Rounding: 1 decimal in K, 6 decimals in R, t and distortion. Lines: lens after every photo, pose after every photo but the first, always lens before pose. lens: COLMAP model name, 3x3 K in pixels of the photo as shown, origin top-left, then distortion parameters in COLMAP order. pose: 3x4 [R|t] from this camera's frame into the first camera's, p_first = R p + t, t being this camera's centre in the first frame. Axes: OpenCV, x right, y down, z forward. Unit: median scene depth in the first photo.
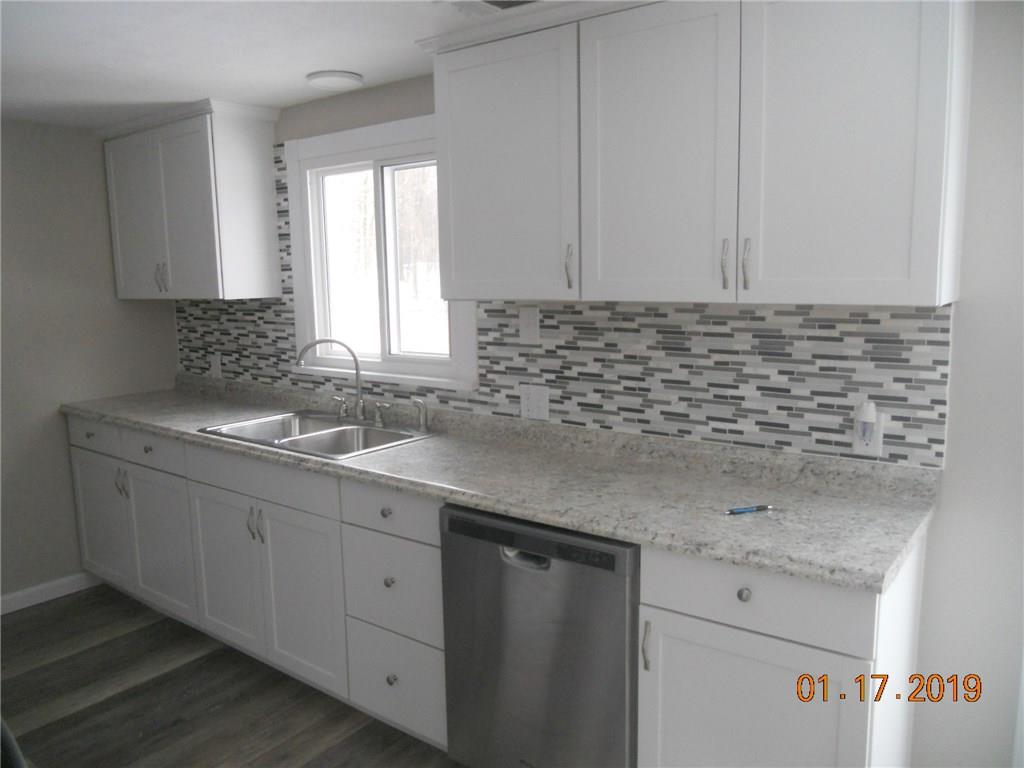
lens RADIAL K [[791.6, 0, 512.0], [0, 791.6, 384.0], [0, 0, 1]] dist [-0.034818, 0.006039]
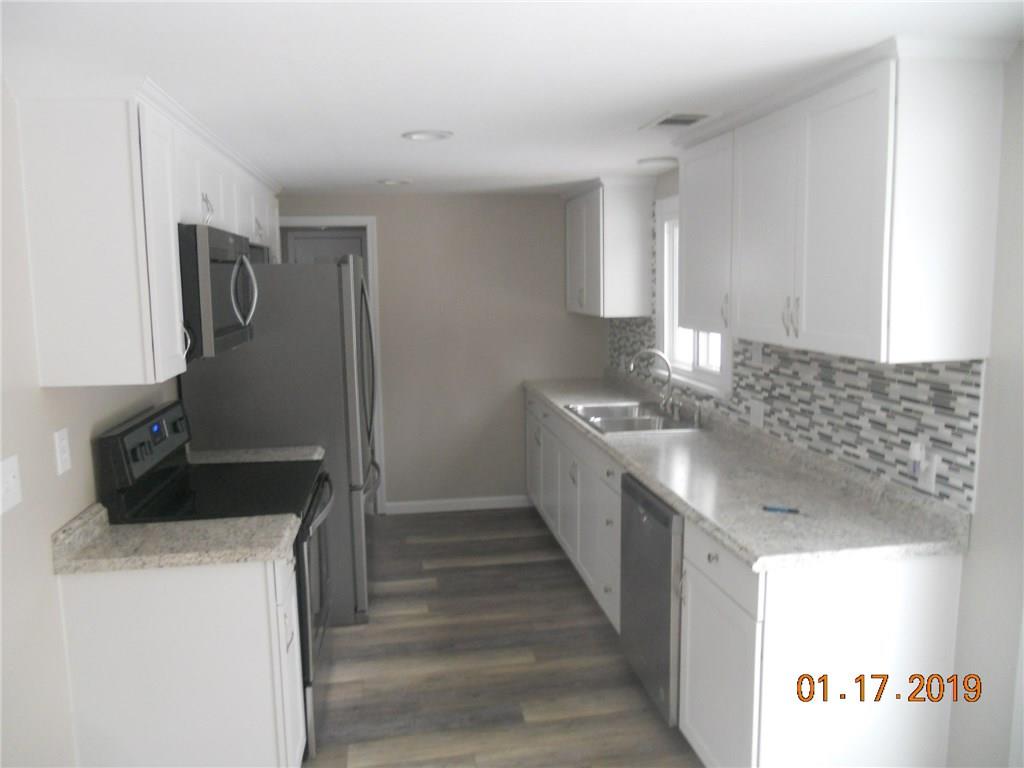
lens RADIAL K [[791.6, 0, 512.0], [0, 791.6, 384.0], [0, 0, 1]] dist [-0.034818, 0.006039]
pose [[0.724395, 0.097468, -0.682460, 0.653714], [-0.094049, 0.994671, 0.042230, -0.043814], [0.682940, 0.033593, 0.729702, -0.184199]]
